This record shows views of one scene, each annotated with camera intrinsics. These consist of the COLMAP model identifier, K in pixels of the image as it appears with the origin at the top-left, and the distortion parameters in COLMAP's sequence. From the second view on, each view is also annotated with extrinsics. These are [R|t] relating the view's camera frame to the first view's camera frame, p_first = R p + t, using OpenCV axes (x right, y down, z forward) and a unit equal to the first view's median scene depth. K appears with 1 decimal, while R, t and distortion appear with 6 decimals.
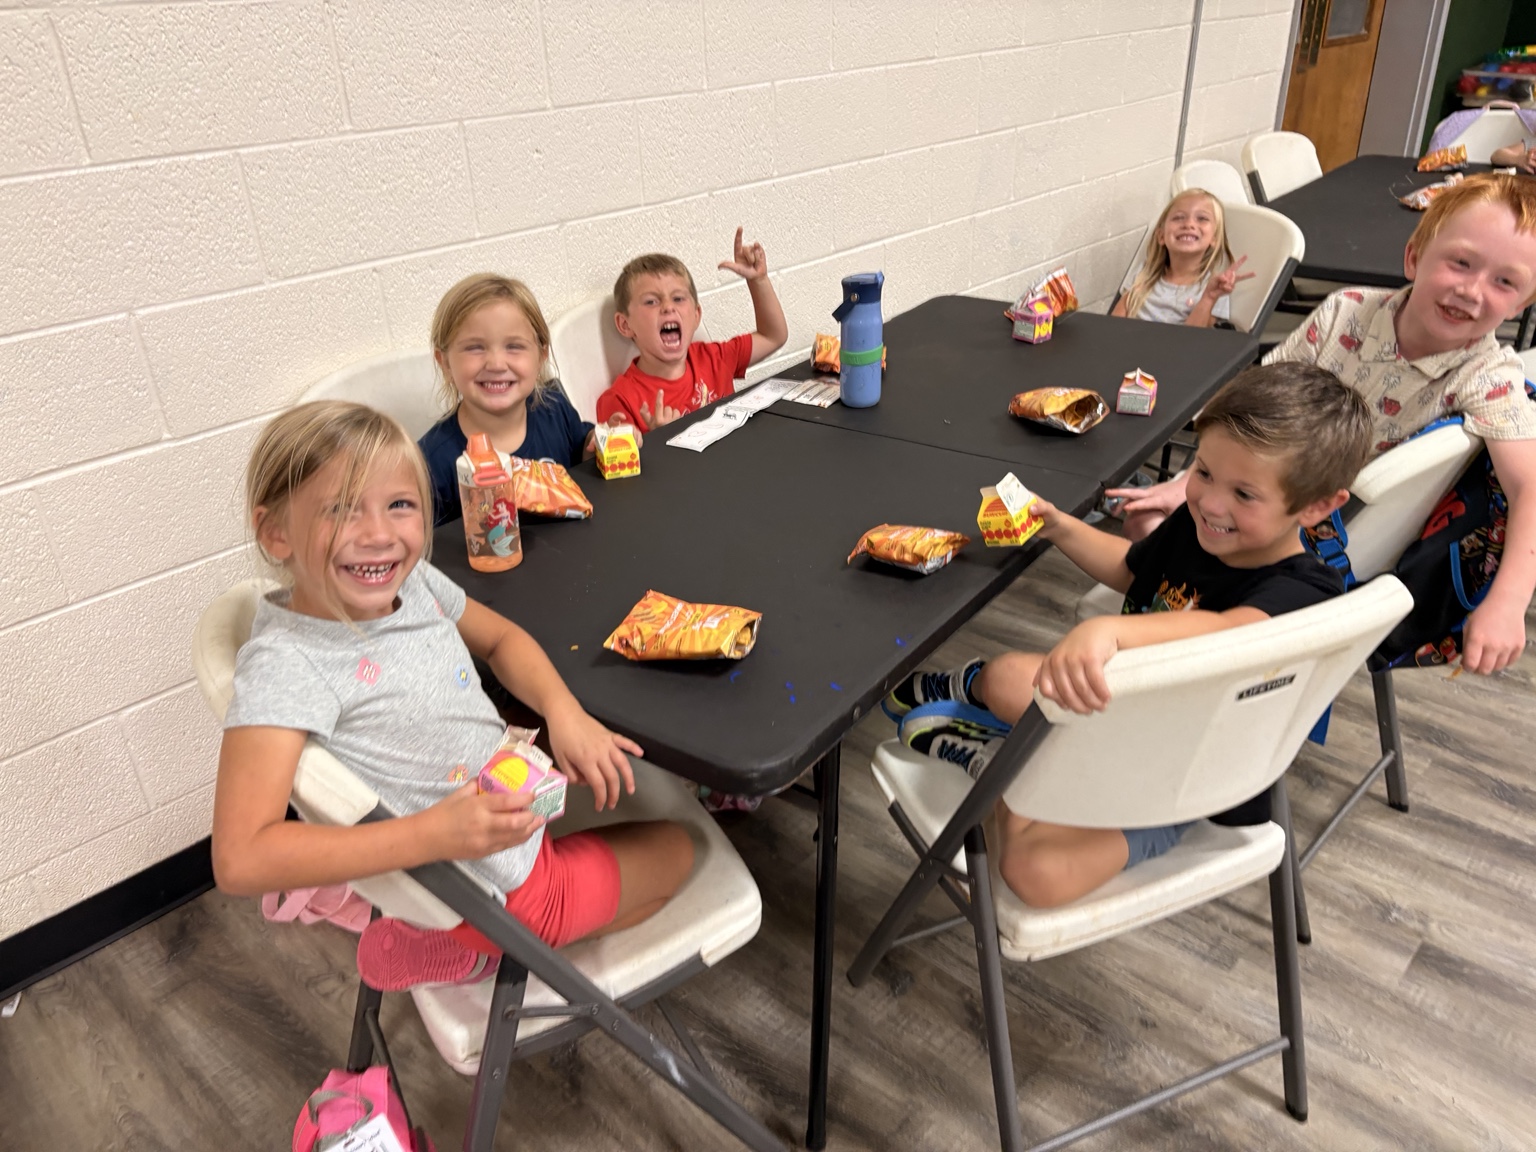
lens RADIAL K [[1257.4, 0, 768.0], [0, 1257.4, 576.0], [0, 0, 1]] dist [0.057564, -0.082947]
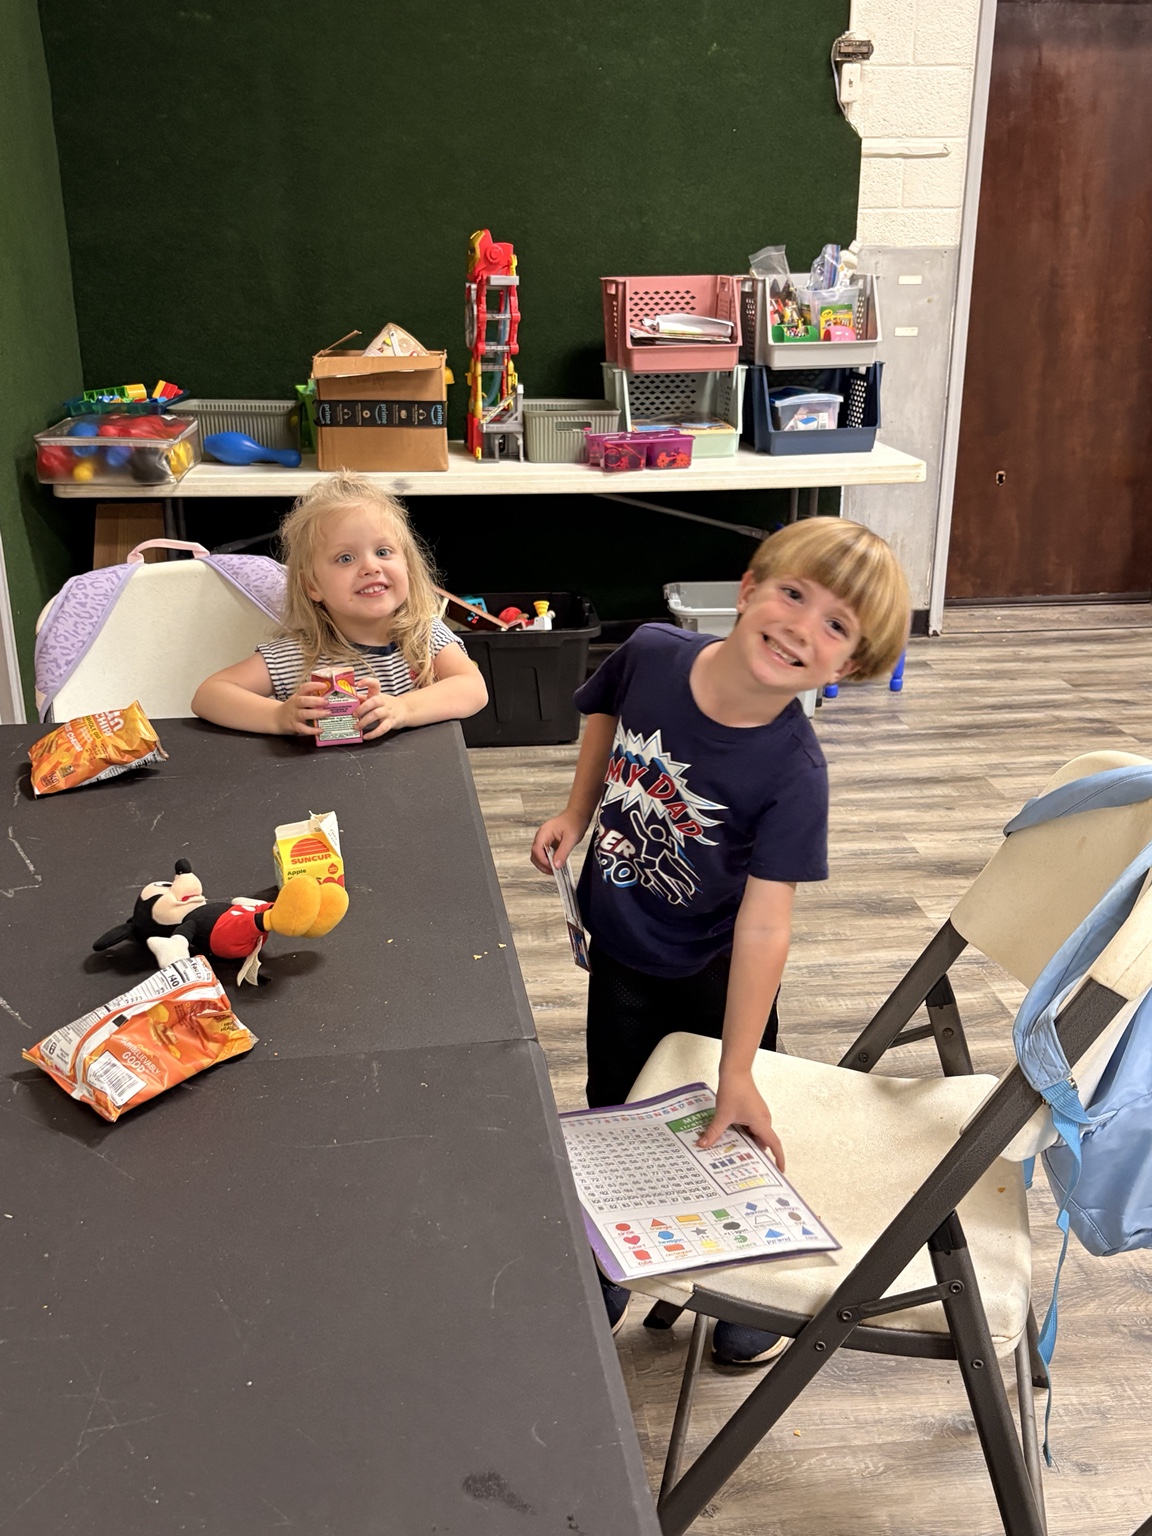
lens RADIAL K [[1257.4, 0, 576.0], [0, 1257.4, 768.0], [0, 0, 1]] dist [0.057564, -0.082947]
pose [[0.641953, -0.259314, 0.721563, 0.546273], [0.314987, 0.947187, 0.060164, -0.456121], [-0.699056, 0.188661, 0.689730, 1.001526]]
